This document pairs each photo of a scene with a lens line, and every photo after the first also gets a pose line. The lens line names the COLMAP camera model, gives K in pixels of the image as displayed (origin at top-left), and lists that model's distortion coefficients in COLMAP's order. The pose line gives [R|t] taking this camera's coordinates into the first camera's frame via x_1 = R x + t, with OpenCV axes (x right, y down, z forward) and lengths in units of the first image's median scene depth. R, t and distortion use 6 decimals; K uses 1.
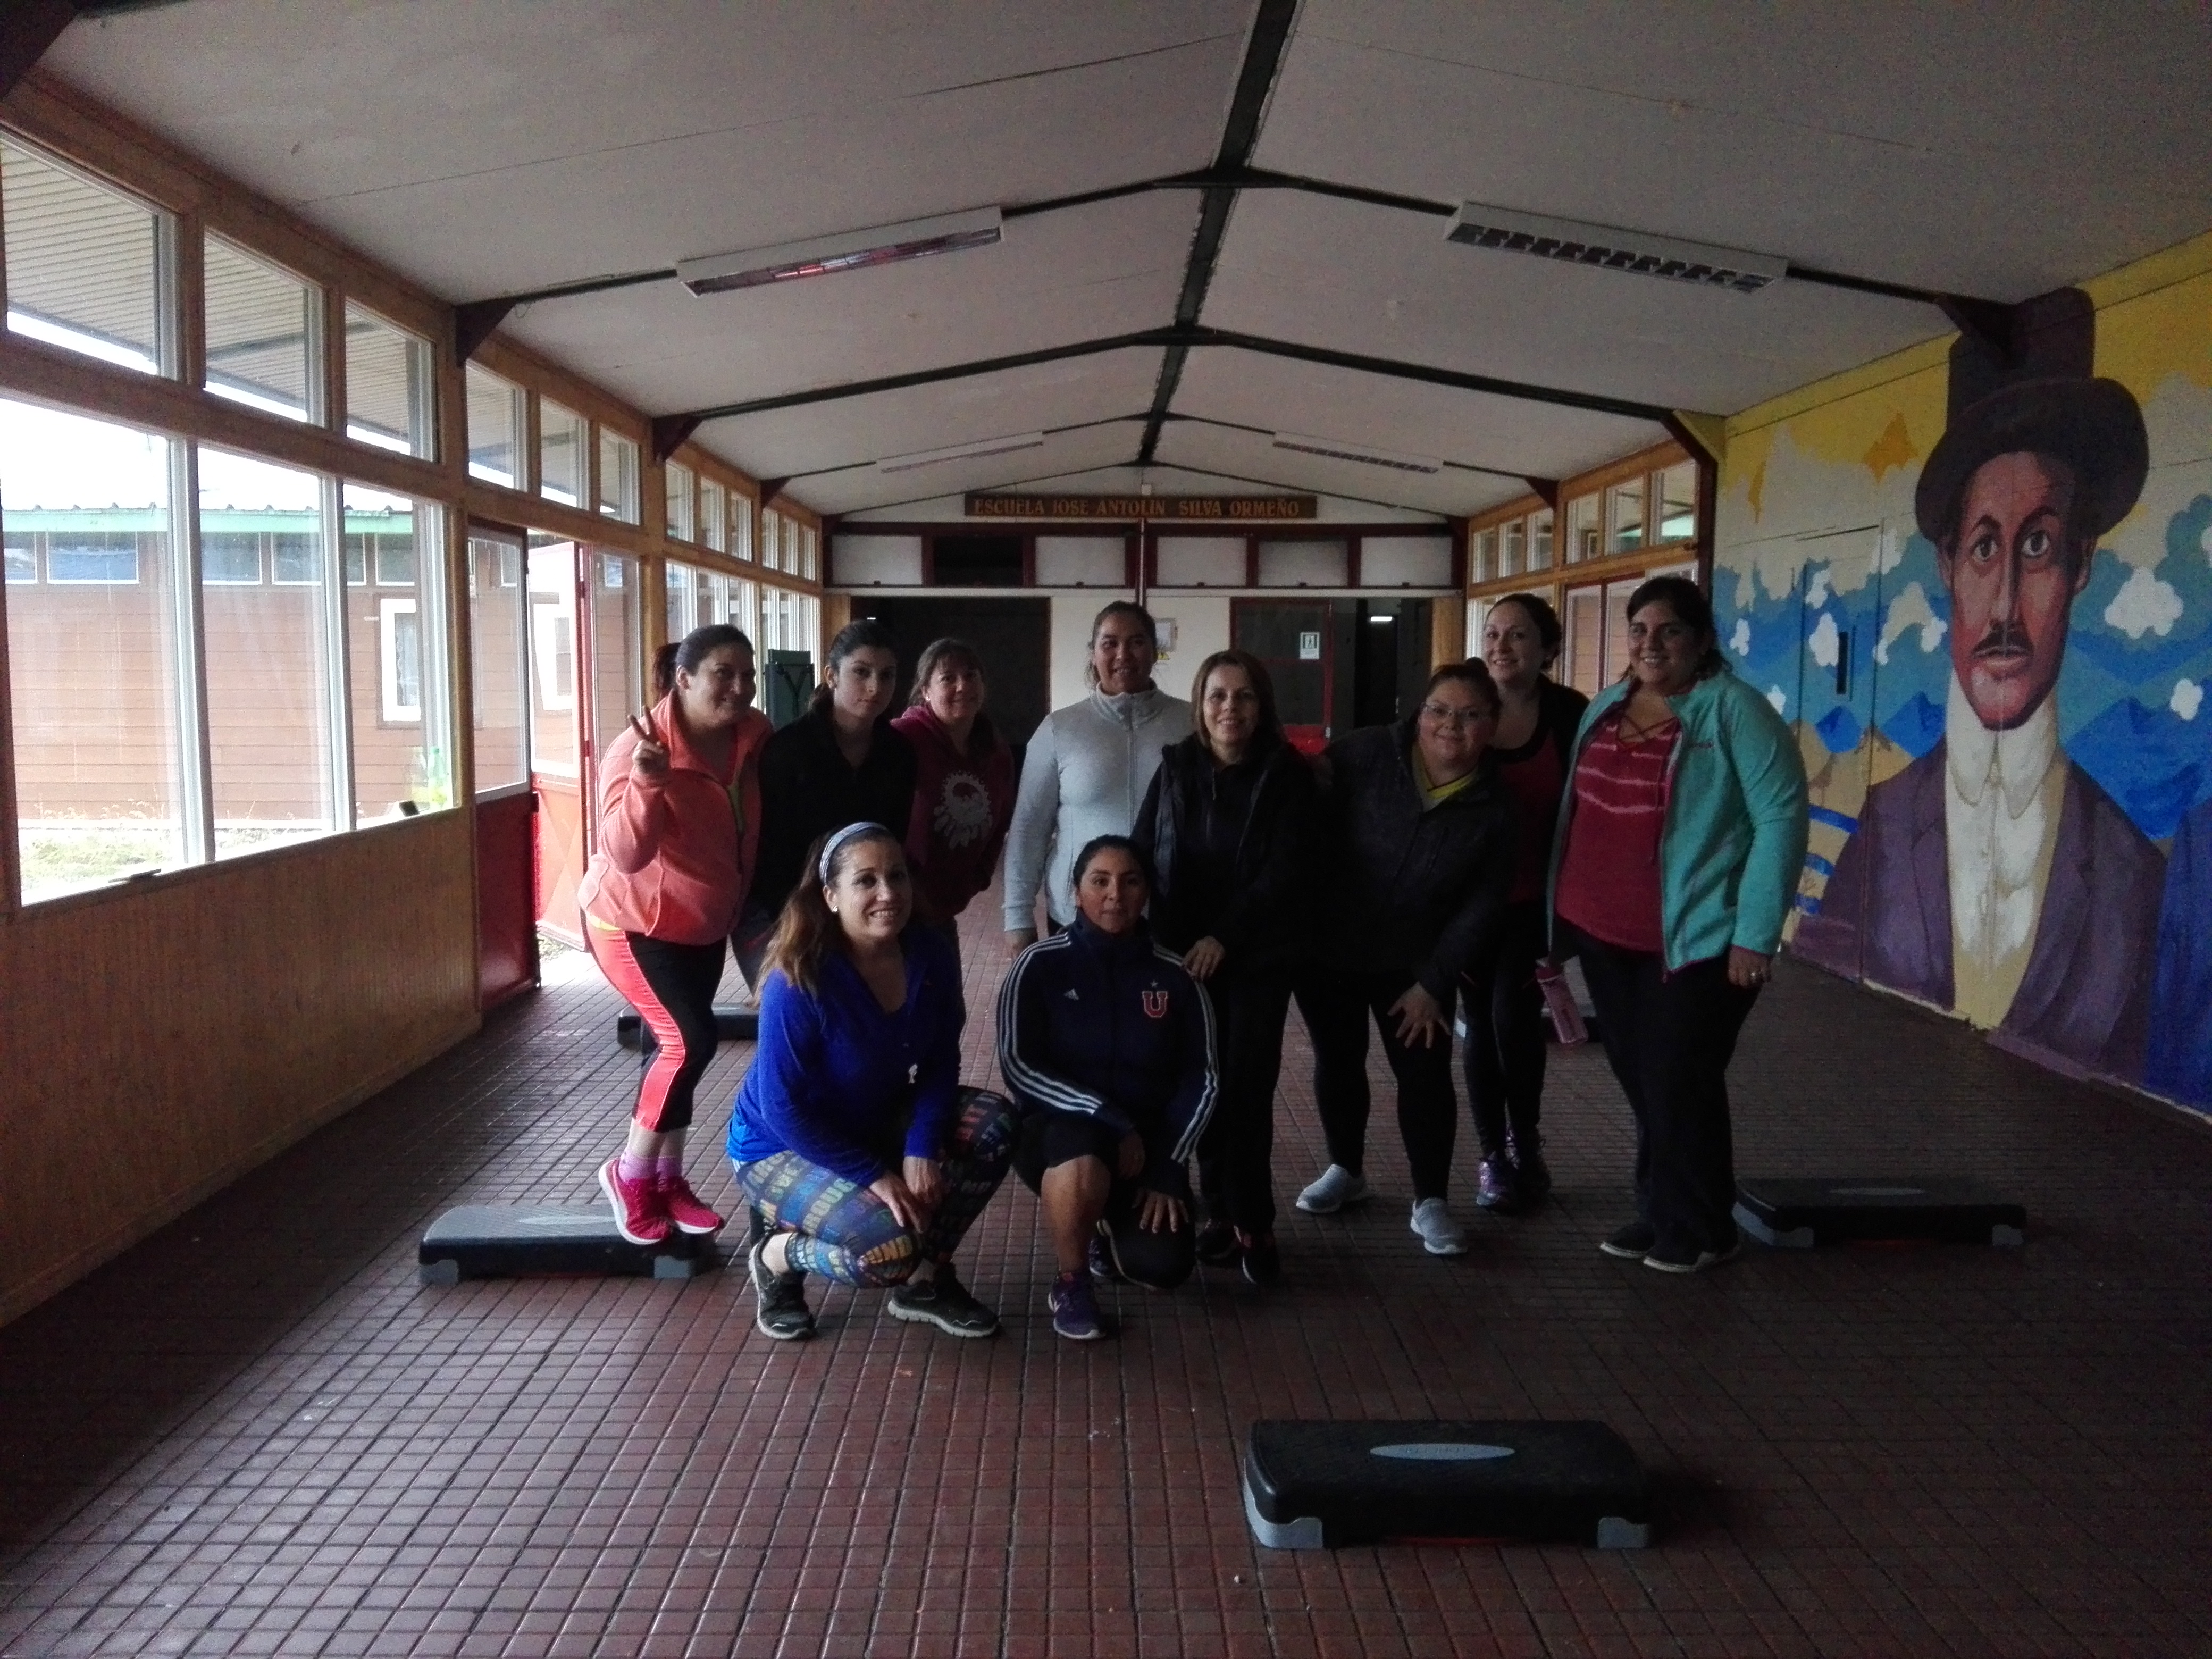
lens RADIAL K [[1770.3, 0, 1100.4], [0, 1770.3, 842.1], [0, 0, 1]] dist [0.100726, -0.166065]
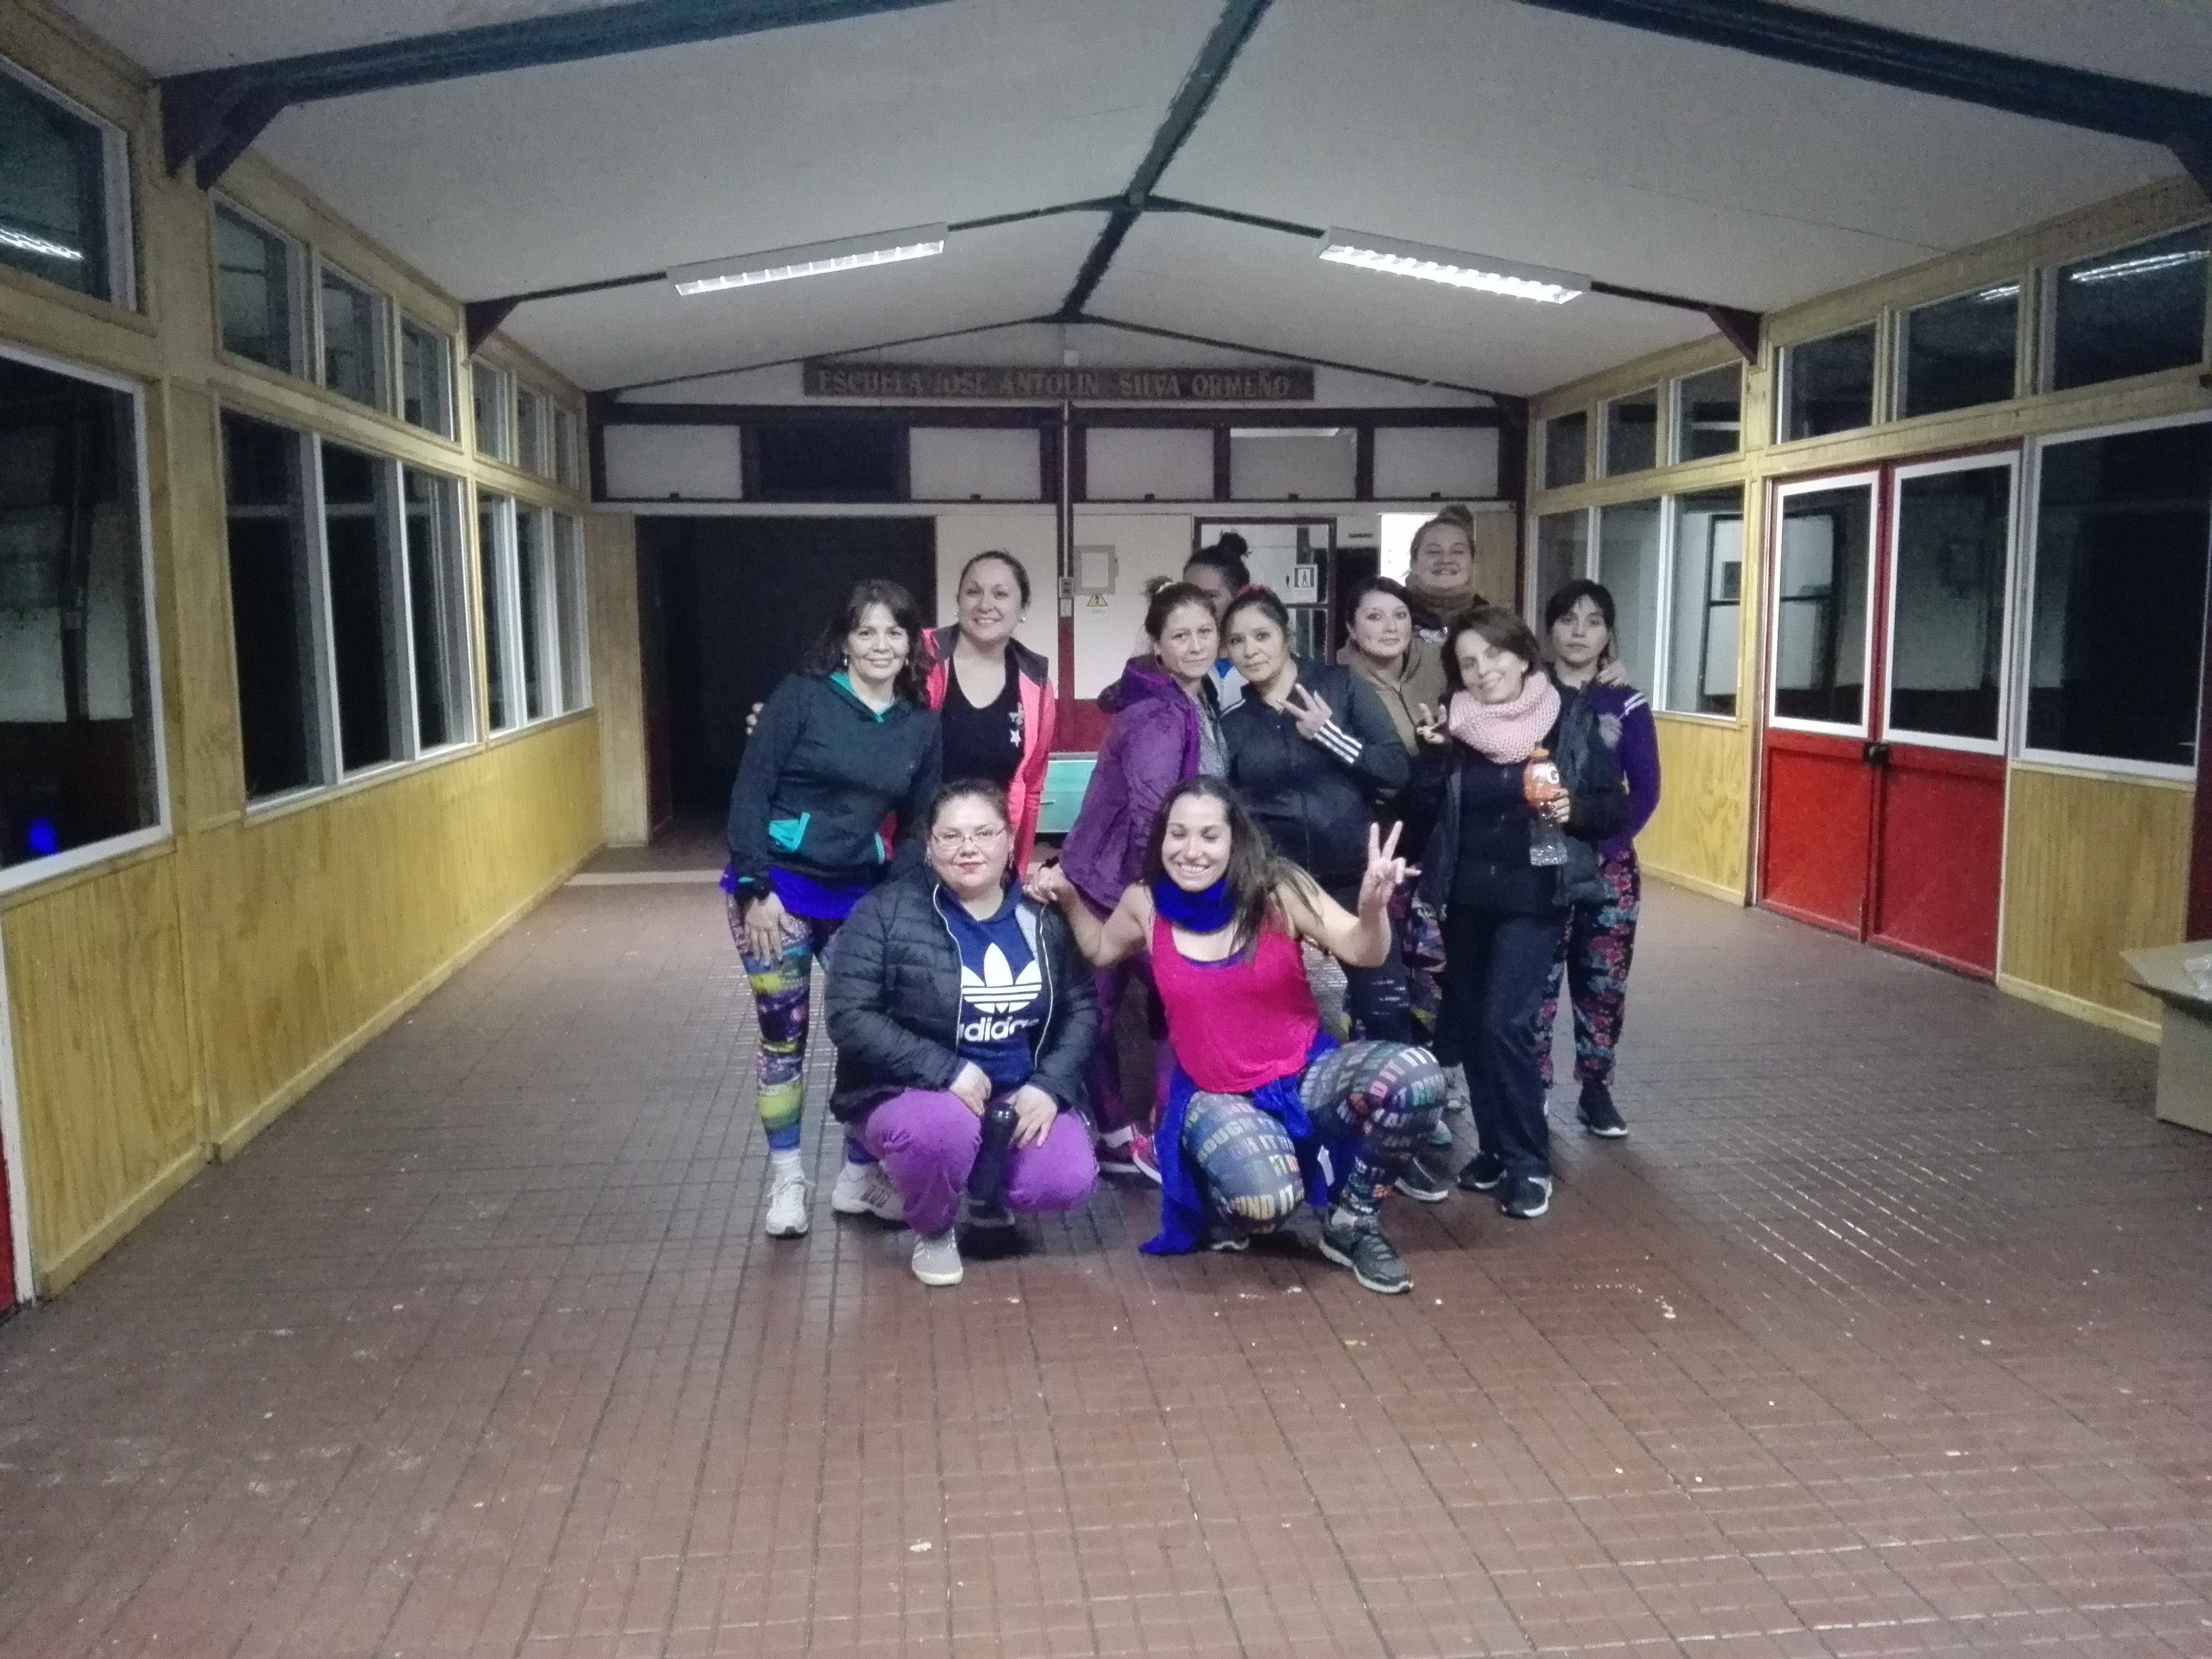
lens RADIAL K [[1780.9, 0, 1102.1], [0, 1780.9, 830.8], [0, 0, 1]] dist [0.100179, -0.175078]
pose [[0.994072, -0.026209, 0.105518, -0.089415], [0.024251, 0.999510, 0.019800, -0.065915], [-0.105985, -0.017124, 0.994220, 0.690942]]
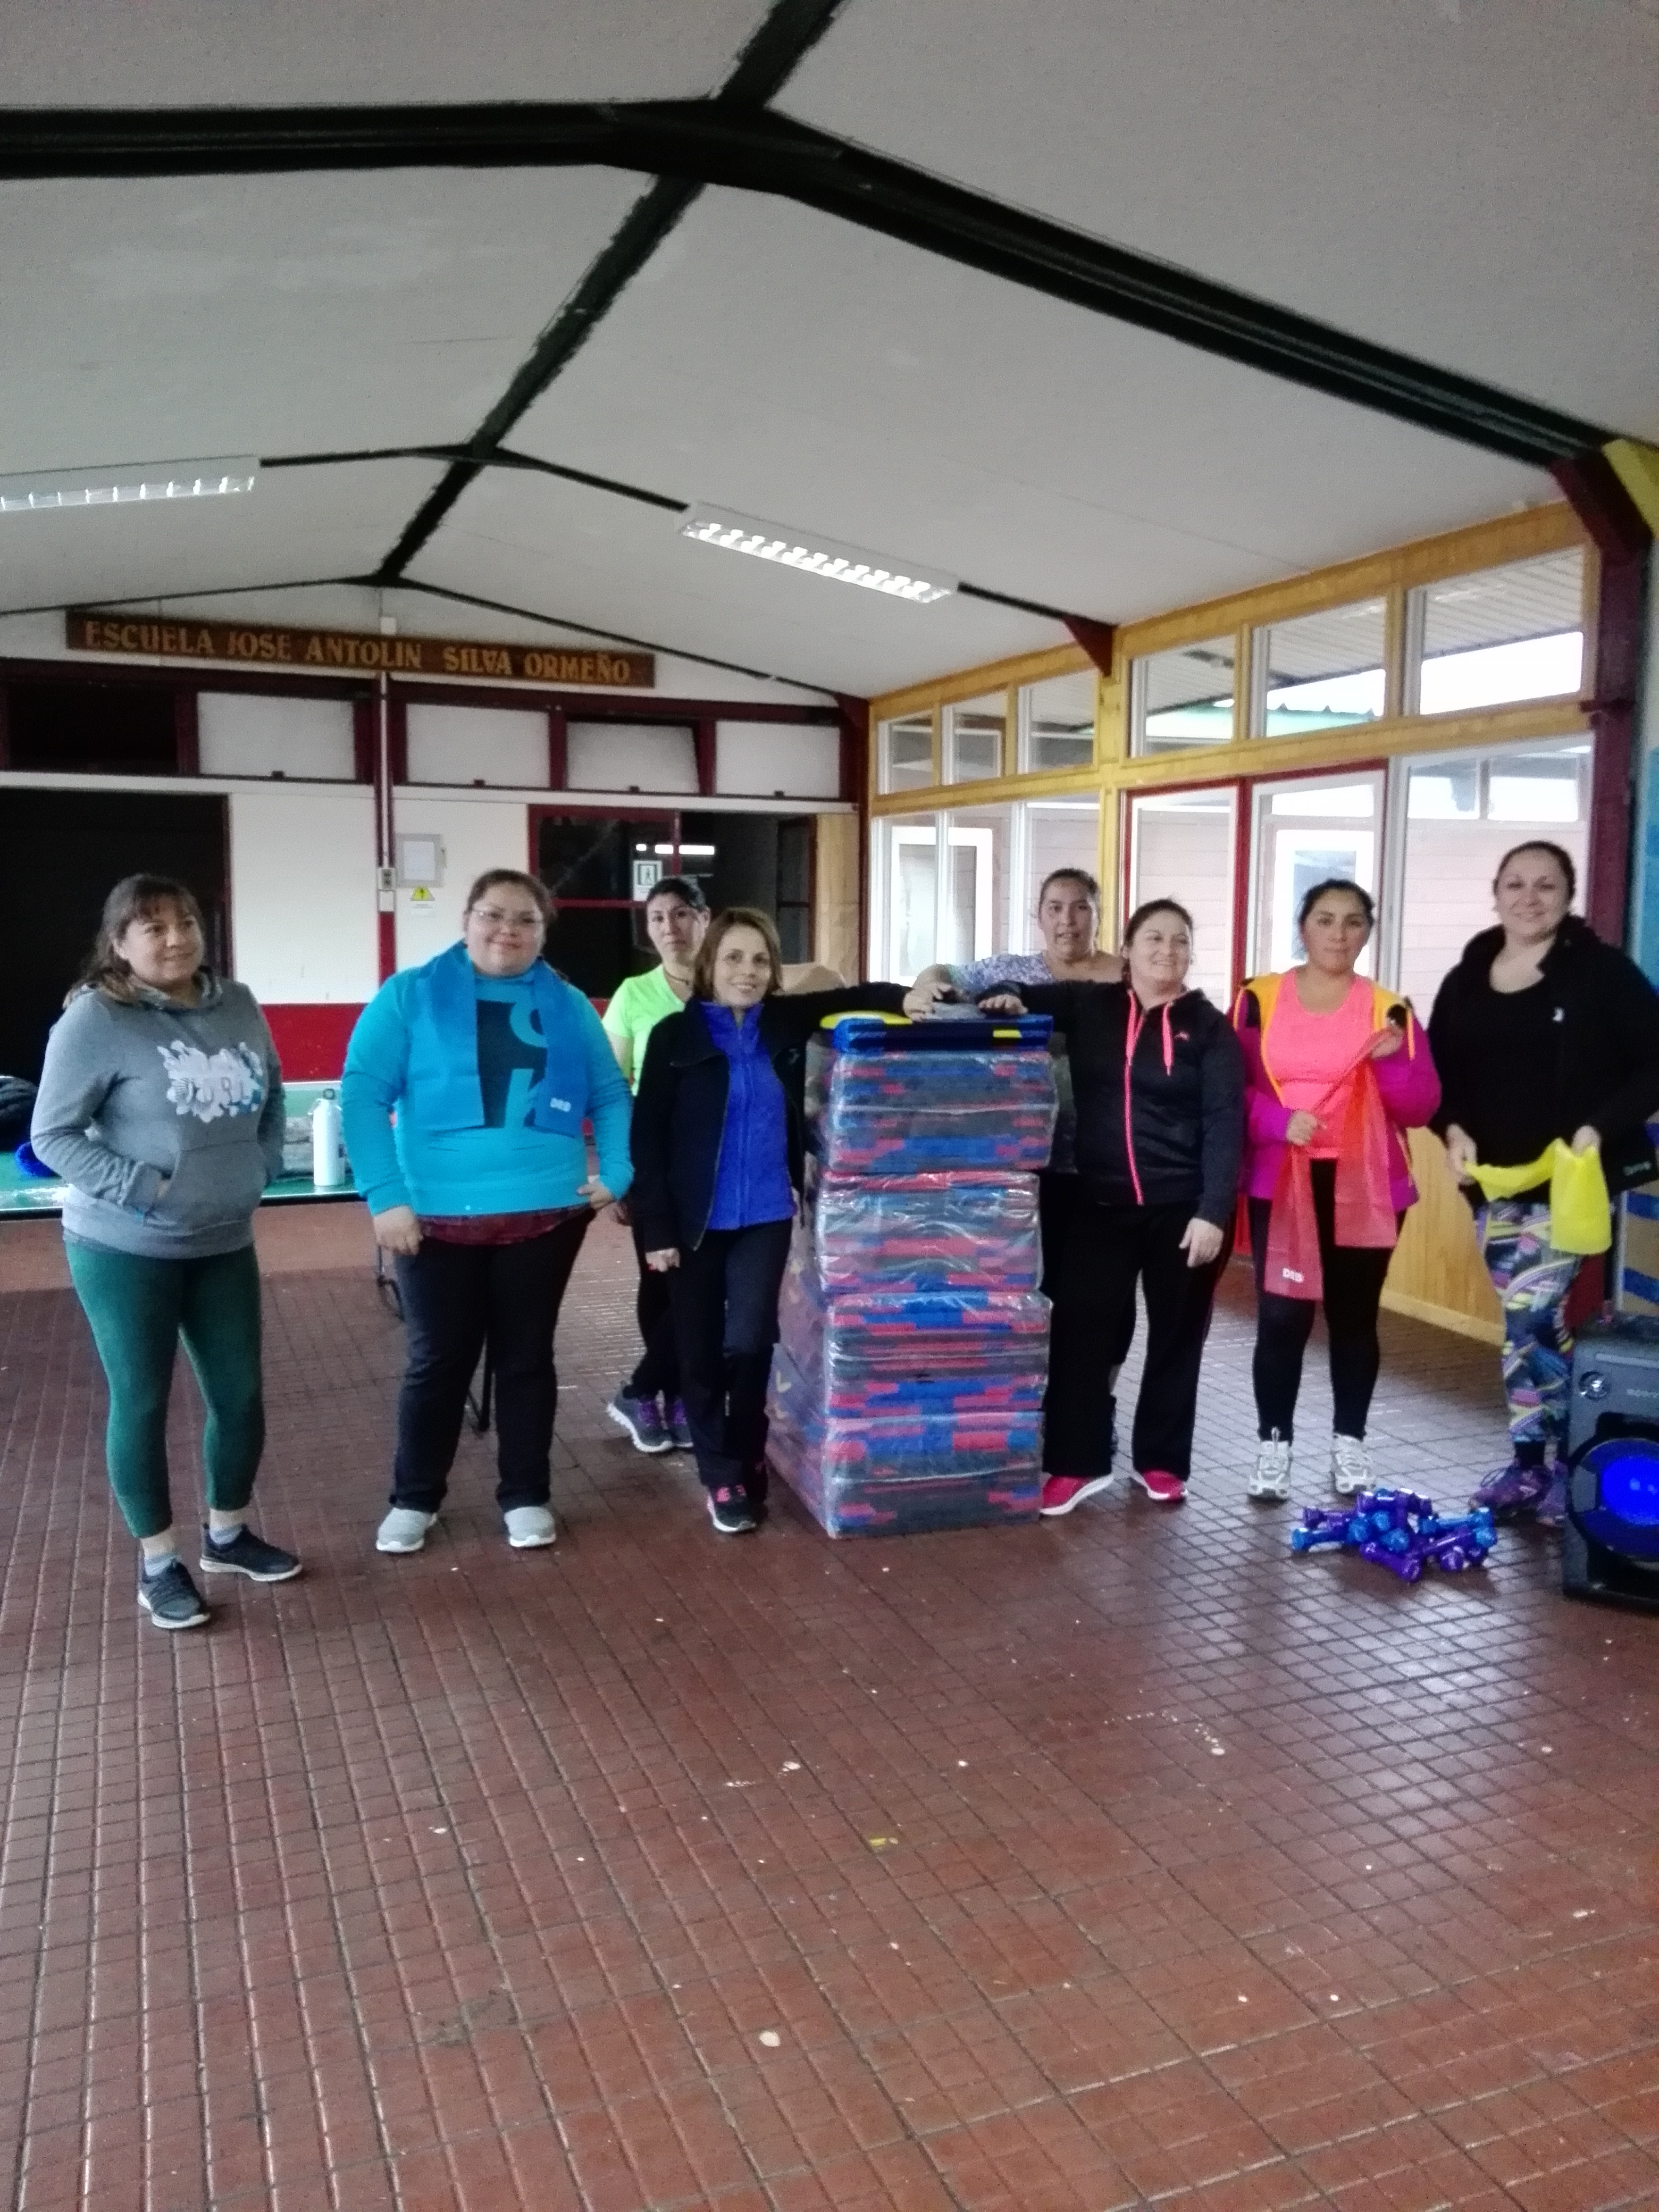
lens RADIAL K [[1765.1, 0, 875.9], [0, 1765.1, 1091.1], [0, 0, 1]] dist [0.099249, -0.163952]
pose [[0.929056, -0.034249, 0.368351, -0.114107], [0.032084, 0.999413, 0.012003, -0.084886], [-0.368546, 0.000667, 0.929609, 0.802563]]
